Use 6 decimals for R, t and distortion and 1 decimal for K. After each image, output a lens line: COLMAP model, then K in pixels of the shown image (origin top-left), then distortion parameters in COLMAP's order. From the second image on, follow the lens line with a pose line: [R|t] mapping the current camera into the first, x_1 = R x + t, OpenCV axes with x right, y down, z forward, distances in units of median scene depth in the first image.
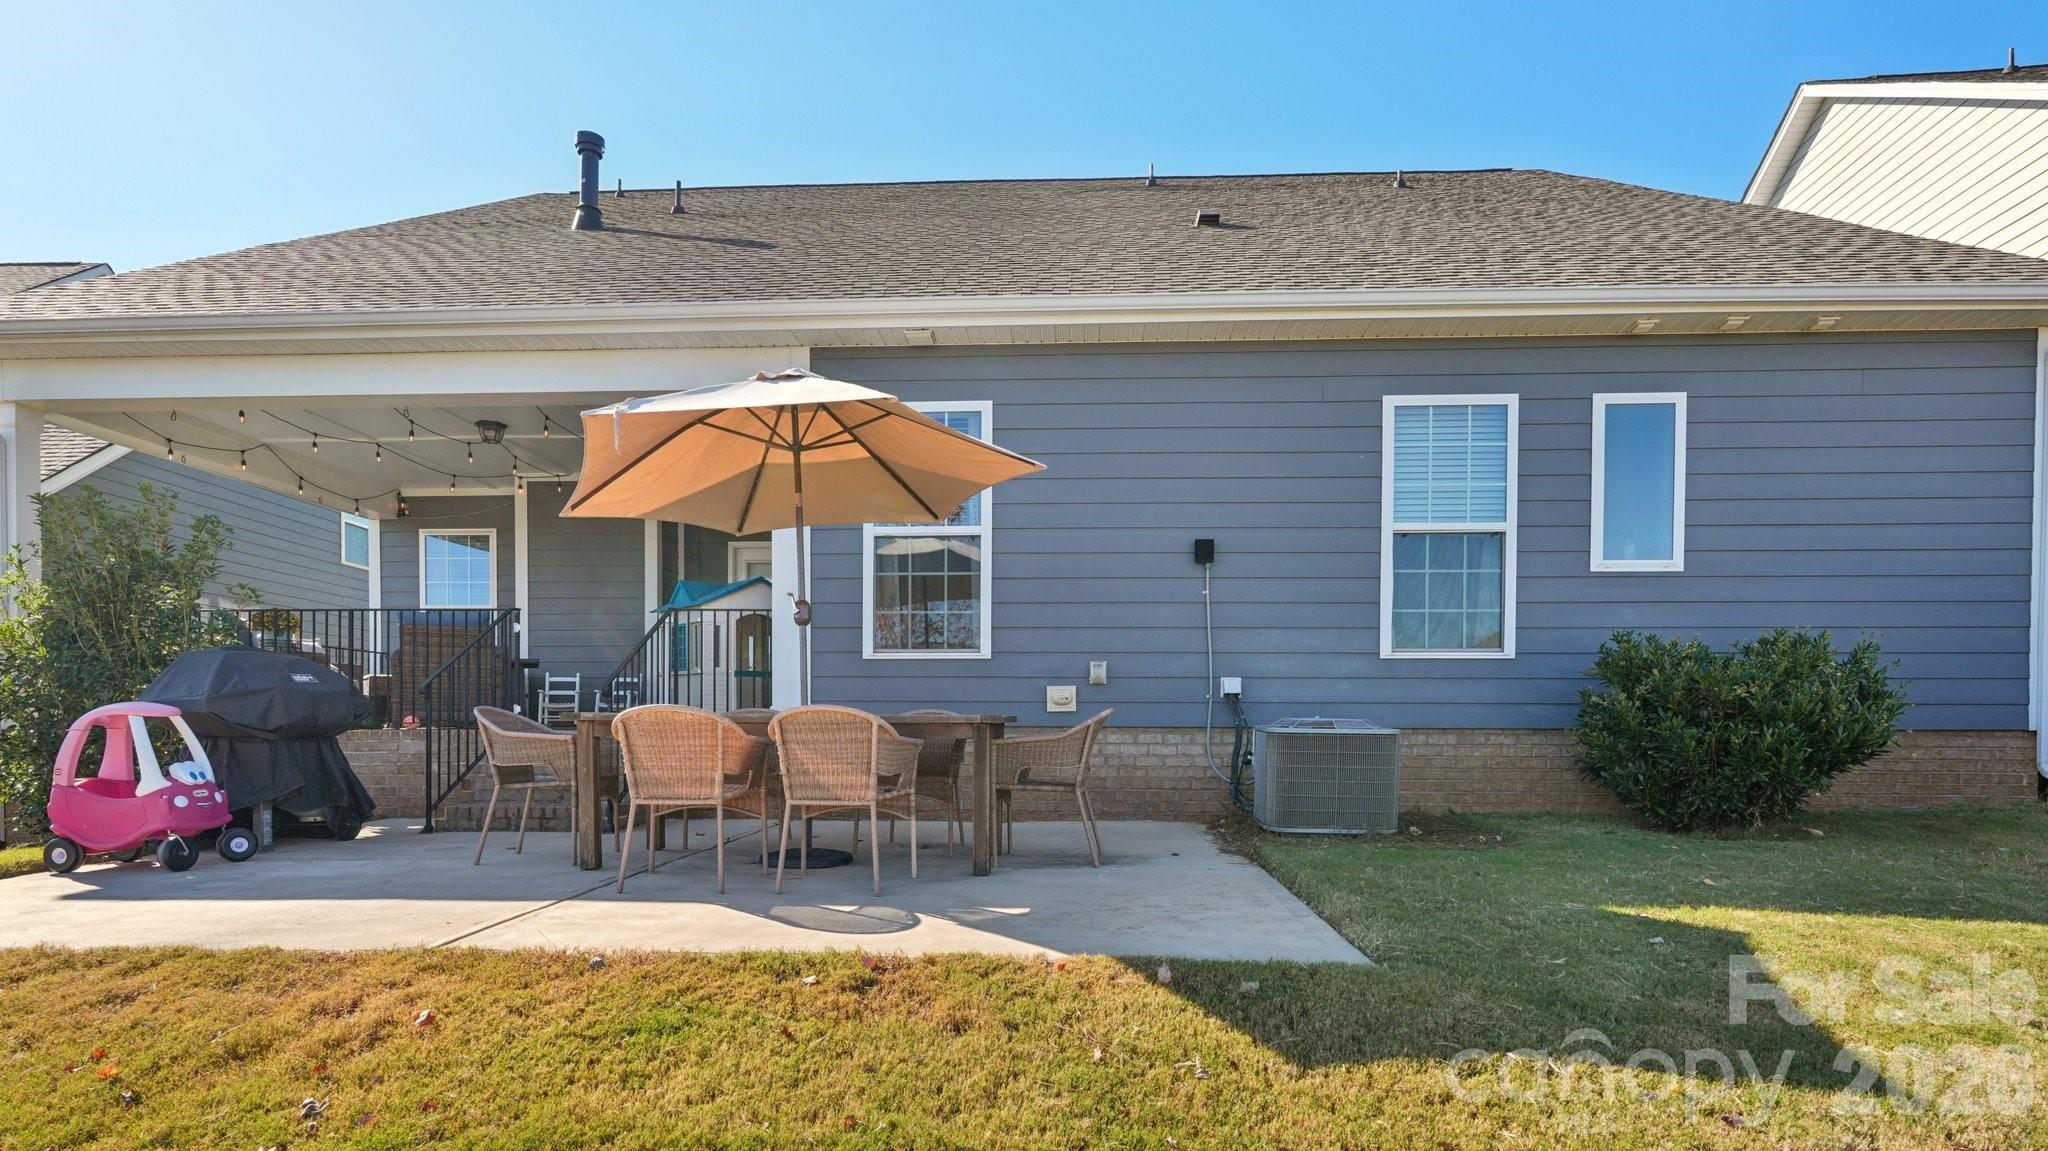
lens RADIAL K [[939.5, 0, 1023.9], [0, 939.5, 544.9], [0, 0, 1]] dist [0.002685, -0.000057]
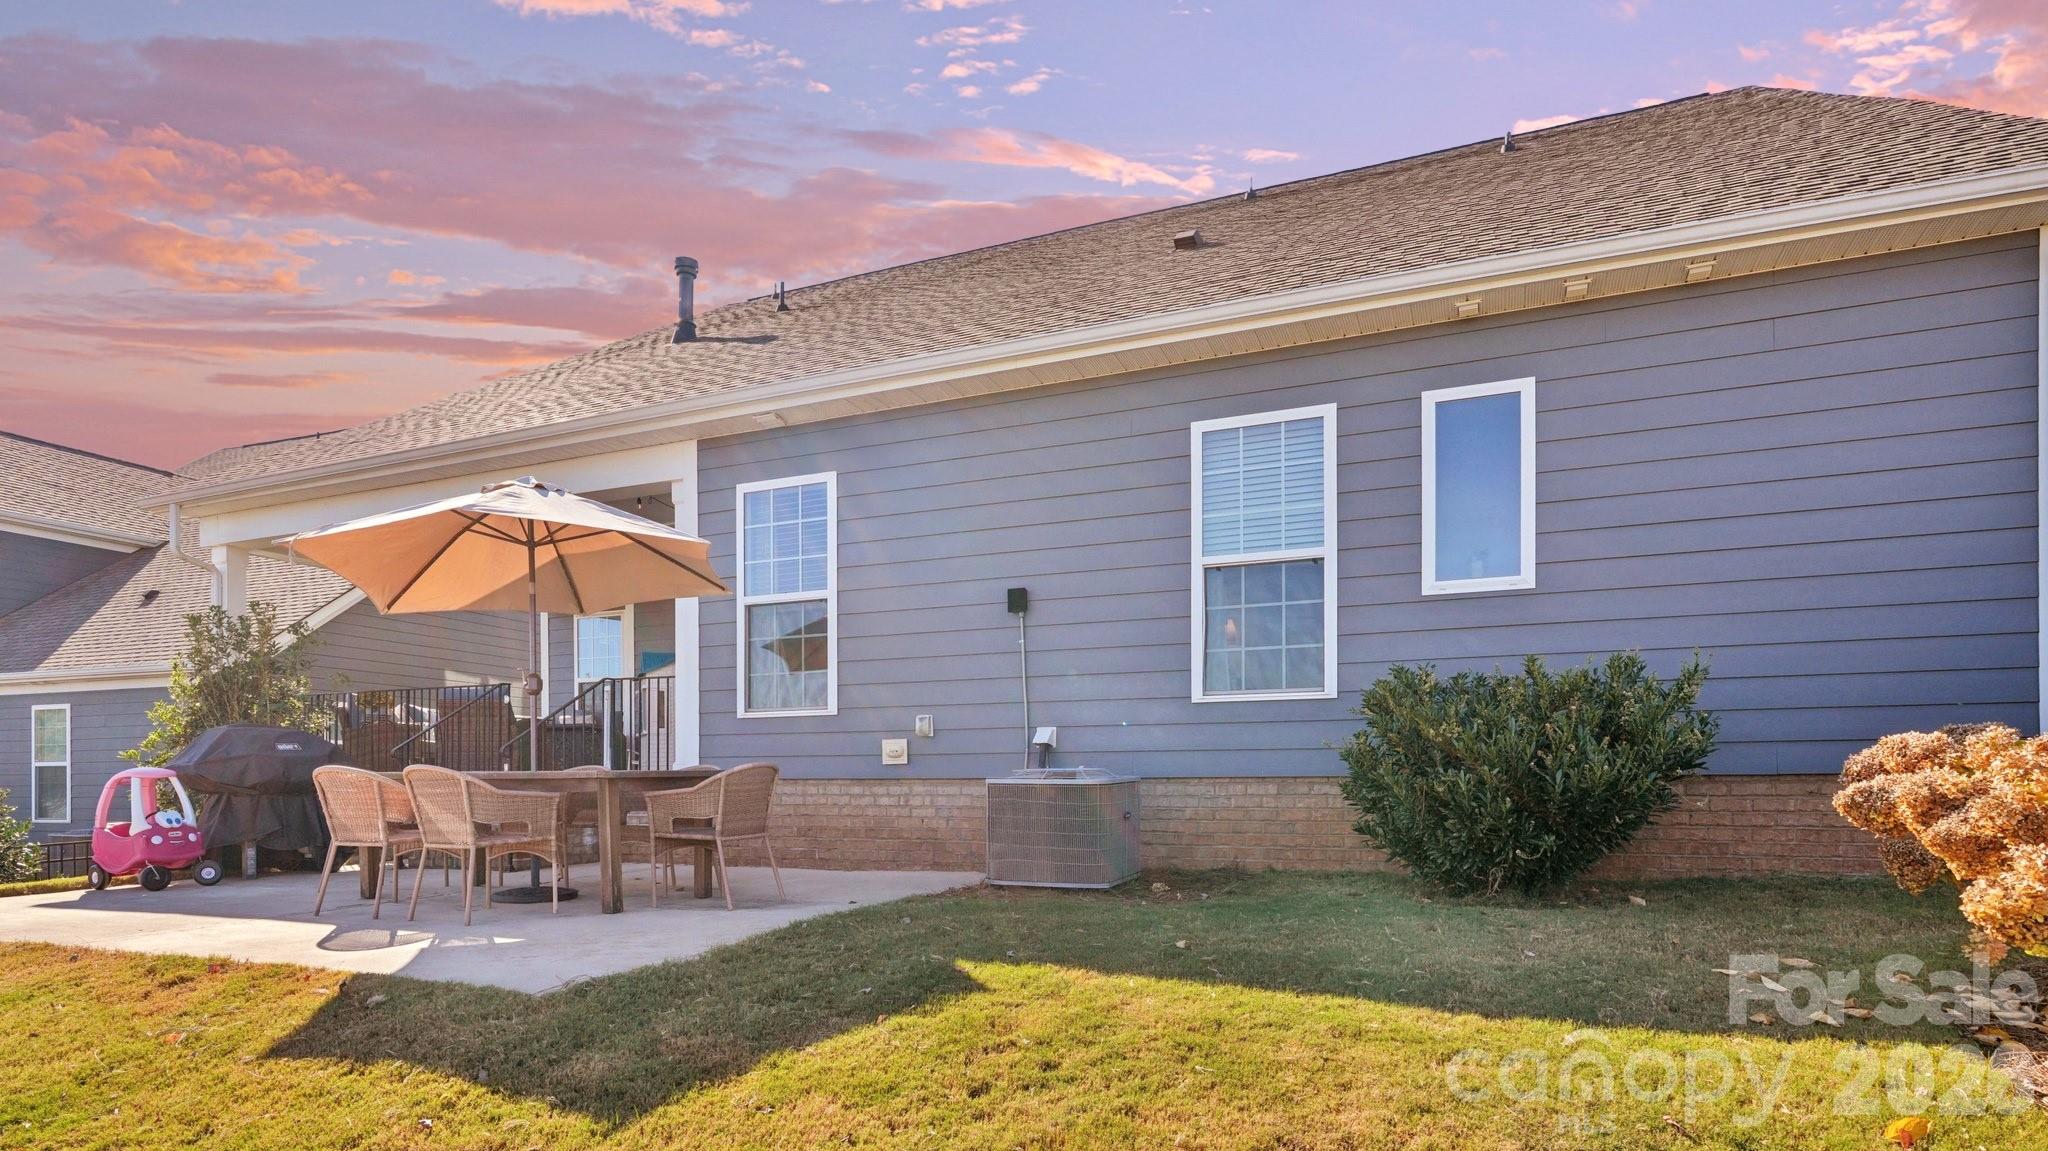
lens RADIAL K [[969.7, 0, 1027.9], [0, 969.7, 567.1], [0, 0, 1]] dist [0.001402, 0.000381]
pose [[0.948466, -0.075722, -0.307699, 0.528955], [0.068685, 0.997071, -0.033654, 0.007275], [0.309346, 0.010785, 0.950889, 0.028091]]
